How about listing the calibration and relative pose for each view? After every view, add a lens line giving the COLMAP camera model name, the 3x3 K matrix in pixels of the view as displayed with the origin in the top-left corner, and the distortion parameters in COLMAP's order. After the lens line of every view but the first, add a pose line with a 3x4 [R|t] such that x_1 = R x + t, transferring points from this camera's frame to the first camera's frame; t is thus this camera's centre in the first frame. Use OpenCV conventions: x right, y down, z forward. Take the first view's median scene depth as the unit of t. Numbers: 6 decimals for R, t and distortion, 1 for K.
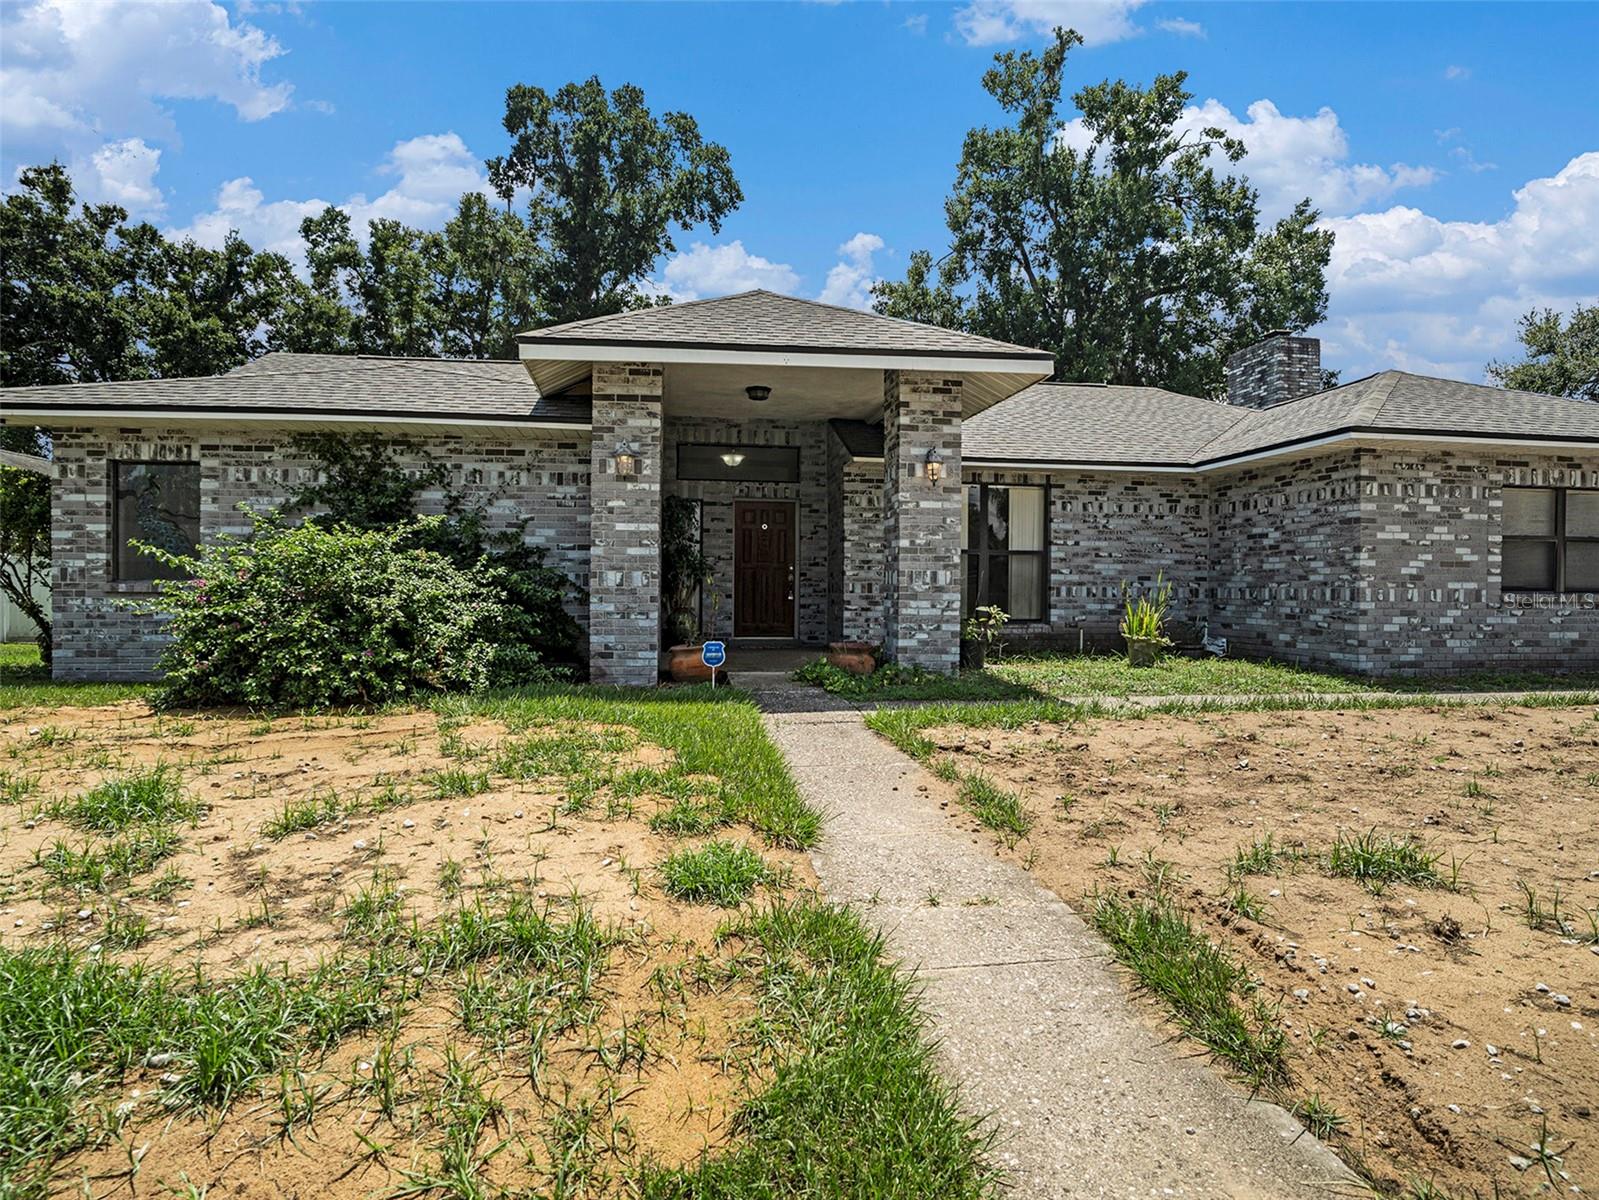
lens RADIAL K [[878.9, 0, 788.9], [0, 878.9, 596.3], [0, 0, 1]] dist [-0.084742, 0.040828]
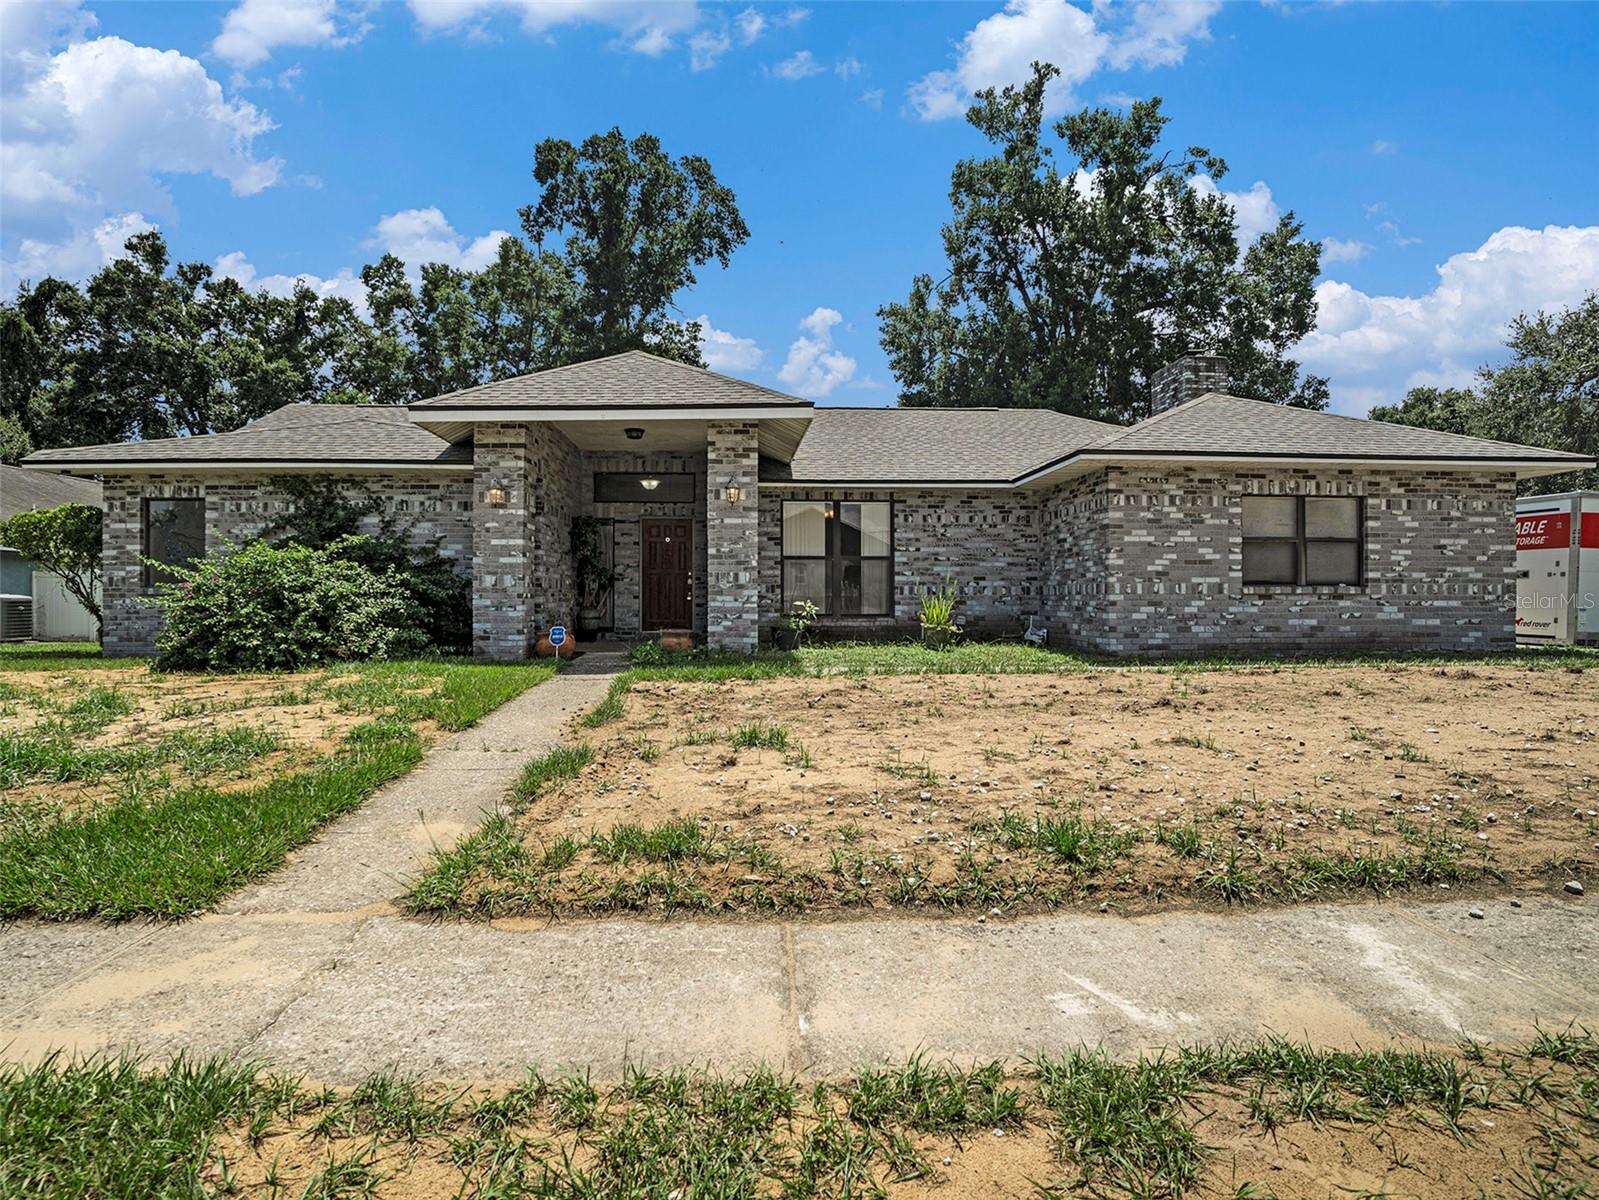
lens RADIAL K [[878.9, 0, 788.9], [0, 878.9, 596.3], [0, 0, 1]] dist [-0.084742, 0.040828]
pose [[0.996334, -0.008612, -0.085109, 0.319691], [0.007459, 0.999876, -0.013850, 0.022216], [0.085218, 0.013164, 0.996275, -0.248773]]
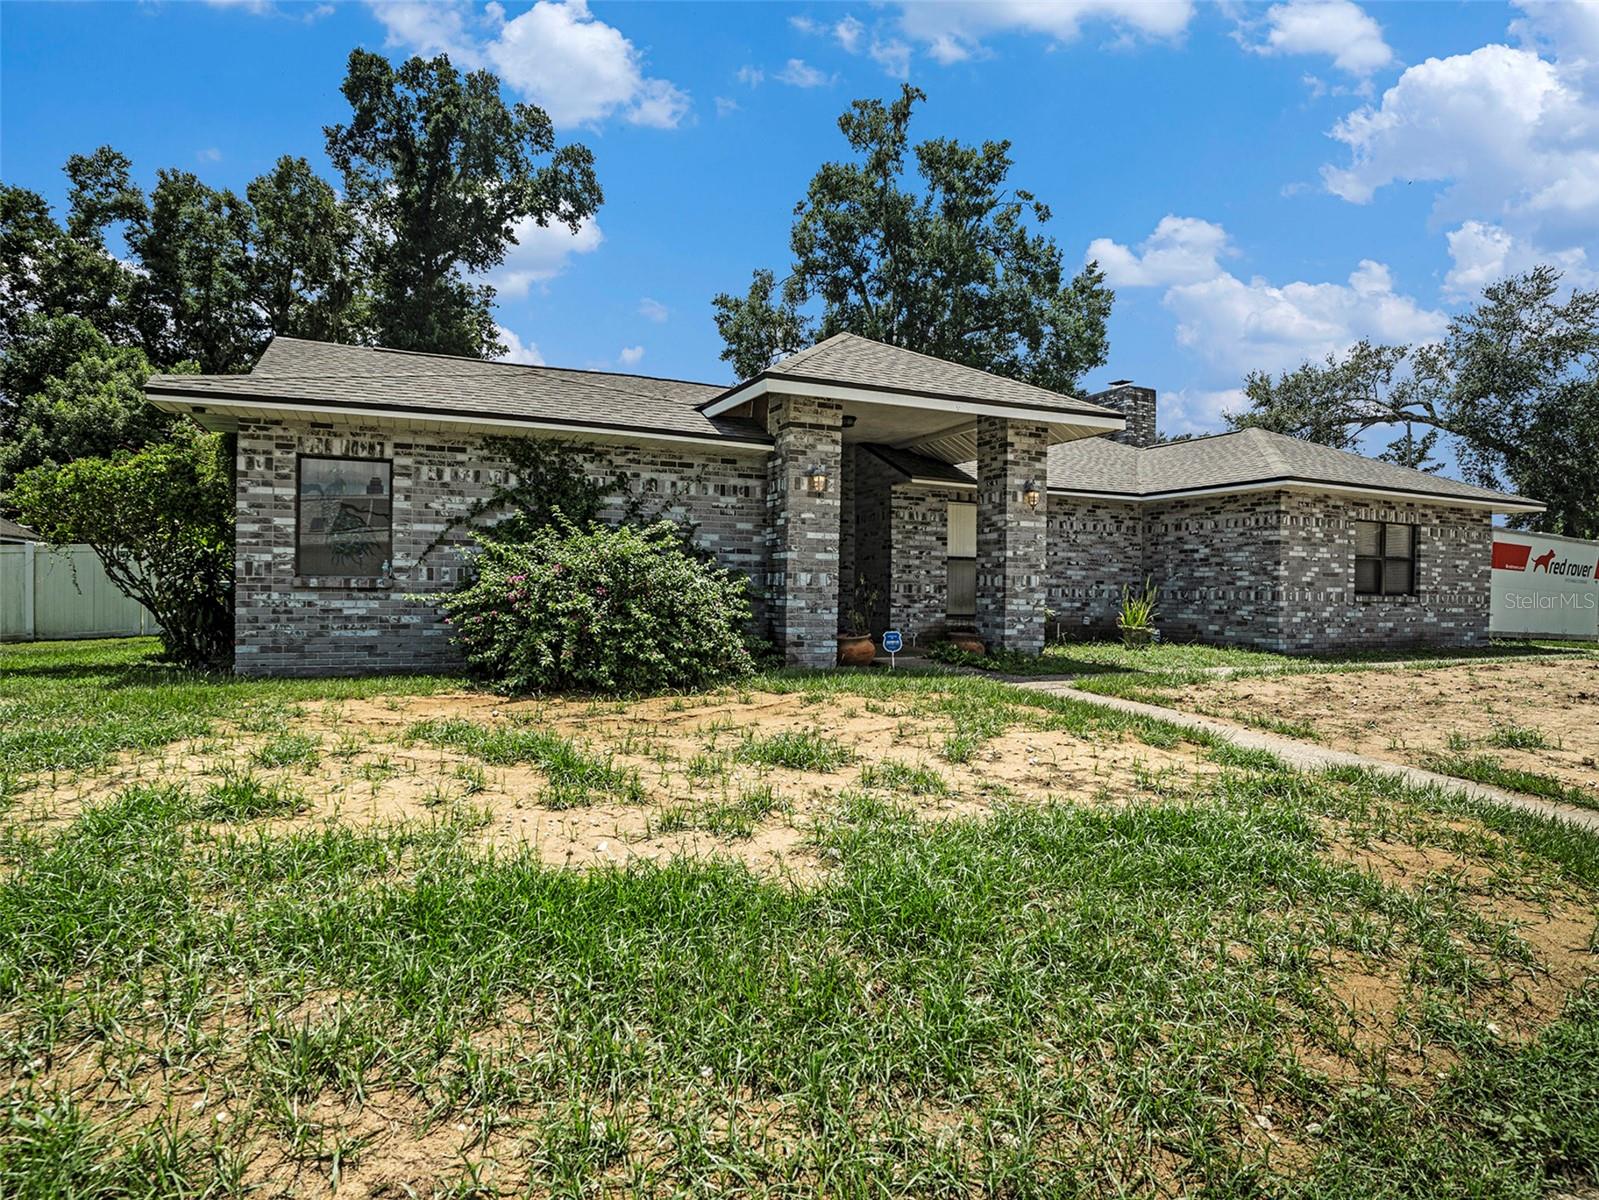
lens RADIAL K [[878.9, 0, 788.9], [0, 878.9, 596.3], [0, 0, 1]] dist [-0.084742, 0.040828]
pose [[0.959546, 0.004851, 0.281509, -0.481041], [-0.004959, 0.999988, -0.000328, 0.003069], [-0.281507, -0.001082, 0.959559, -0.113601]]
